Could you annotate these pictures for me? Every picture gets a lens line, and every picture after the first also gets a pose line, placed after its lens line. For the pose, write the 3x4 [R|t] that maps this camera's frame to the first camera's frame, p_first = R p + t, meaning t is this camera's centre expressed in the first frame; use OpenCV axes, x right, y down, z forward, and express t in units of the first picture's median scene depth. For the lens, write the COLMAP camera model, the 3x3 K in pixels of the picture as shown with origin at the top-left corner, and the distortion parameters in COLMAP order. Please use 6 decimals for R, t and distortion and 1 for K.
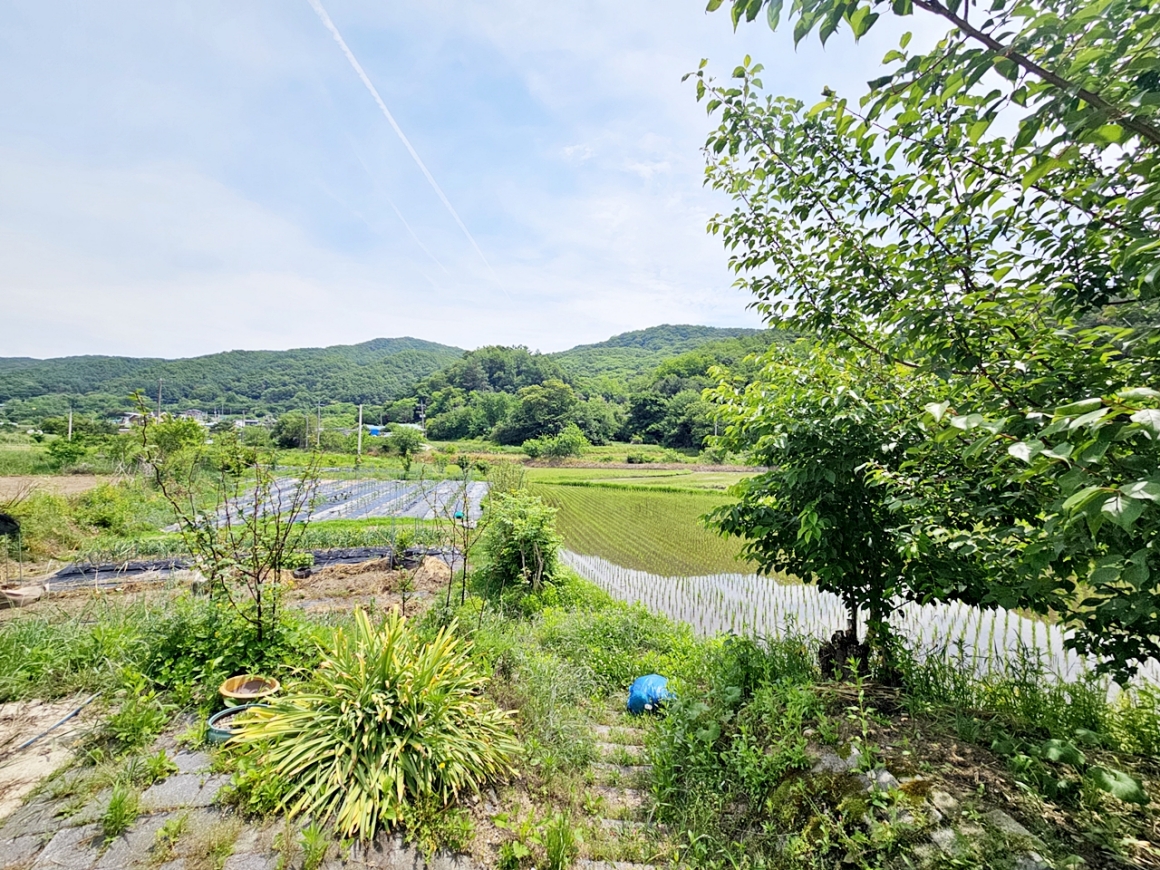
lens RADIAL K [[476.3, 0, 580.0], [0, 476.3, 435.0], [0, 0, 1]] dist [-0.001600, 0.000205]
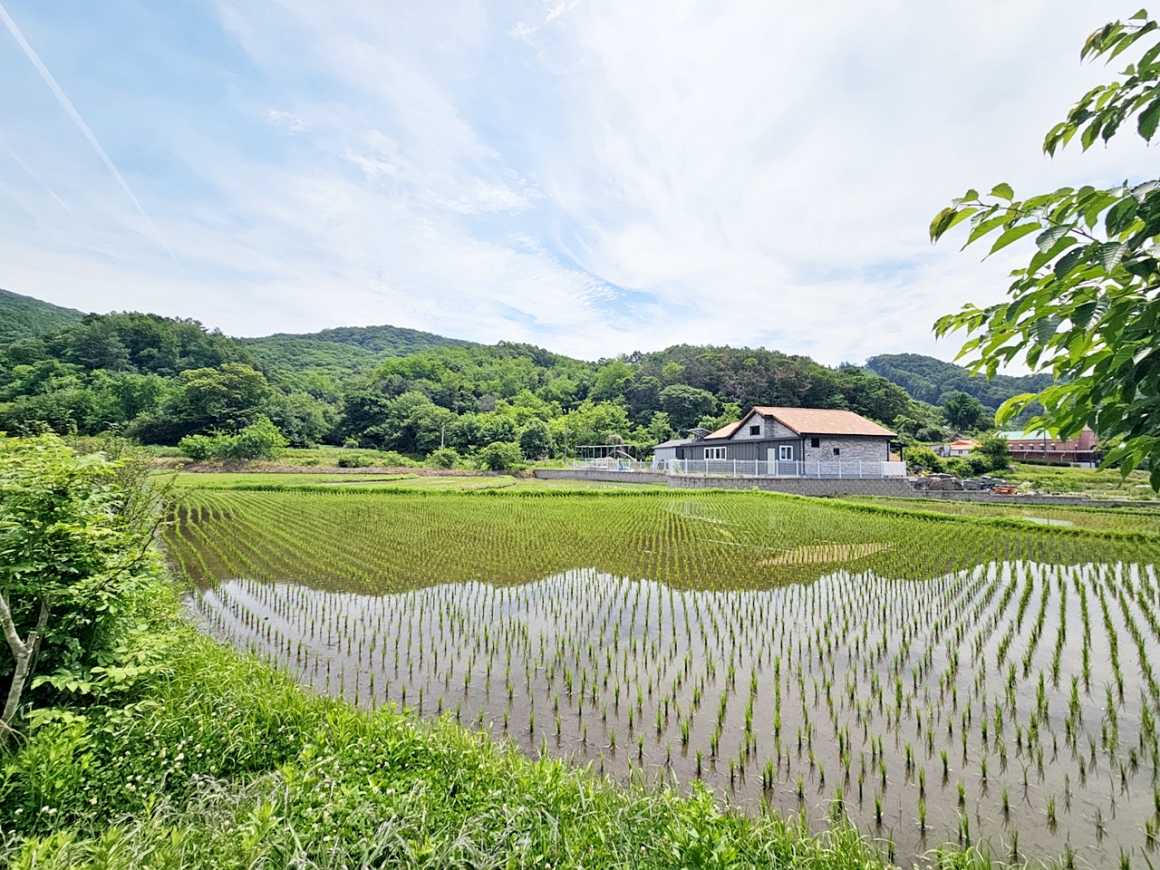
lens RADIAL K [[475.9, 0, 579.4], [0, 475.9, 433.5], [0, 0, 1]] dist [-0.000161, 0.000370]
pose [[0.842902, 0.040850, 0.536514, 0.001953], [-0.027765, 0.999088, -0.032449, 0.006920], [-0.537350, 0.012455, 0.843267, 0.028552]]
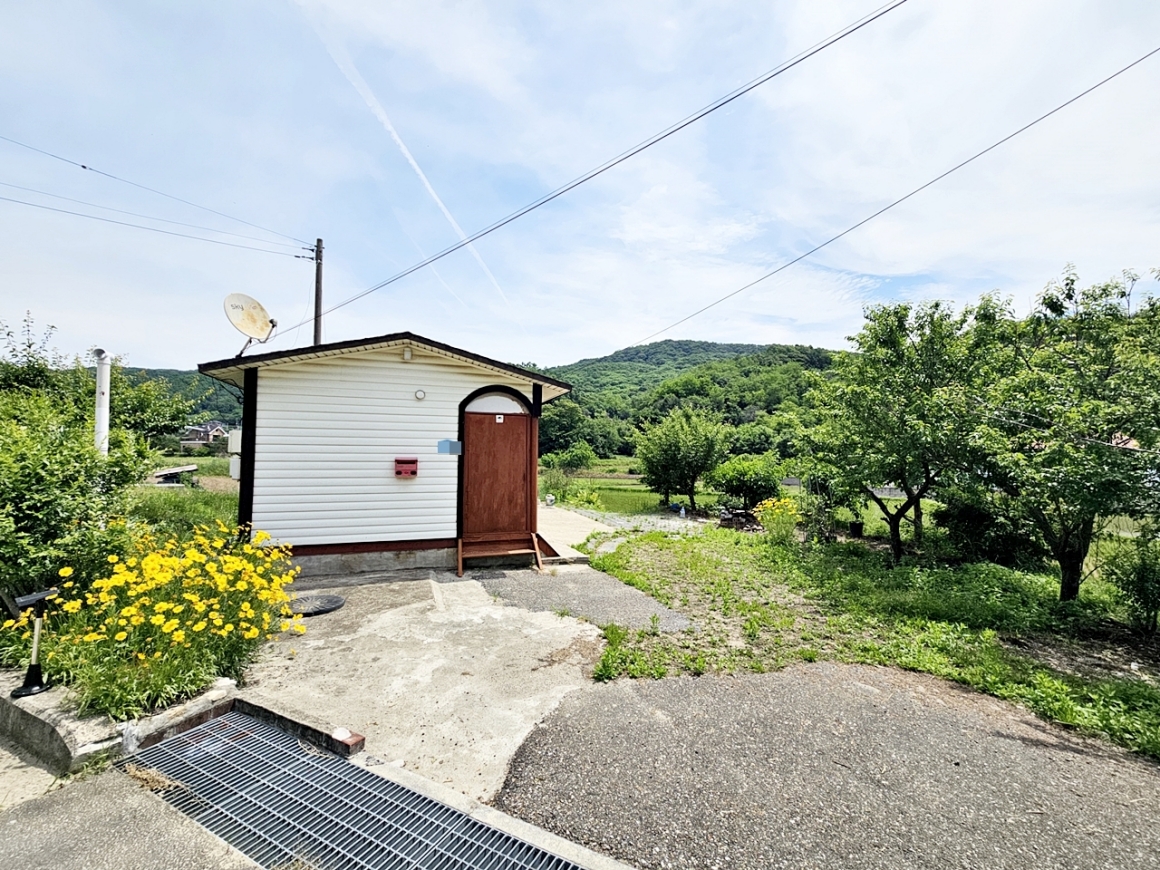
lens RADIAL K [[476.3, 0, 580.0], [0, 476.3, 435.0], [0, 0, 1]] dist [-0.001600, 0.000205]
pose [[0.999953, 0.005608, -0.007846, -0.007117], [-0.005801, 0.999675, -0.024840, -0.004039], [0.007704, 0.024884, 0.999661, -0.095272]]
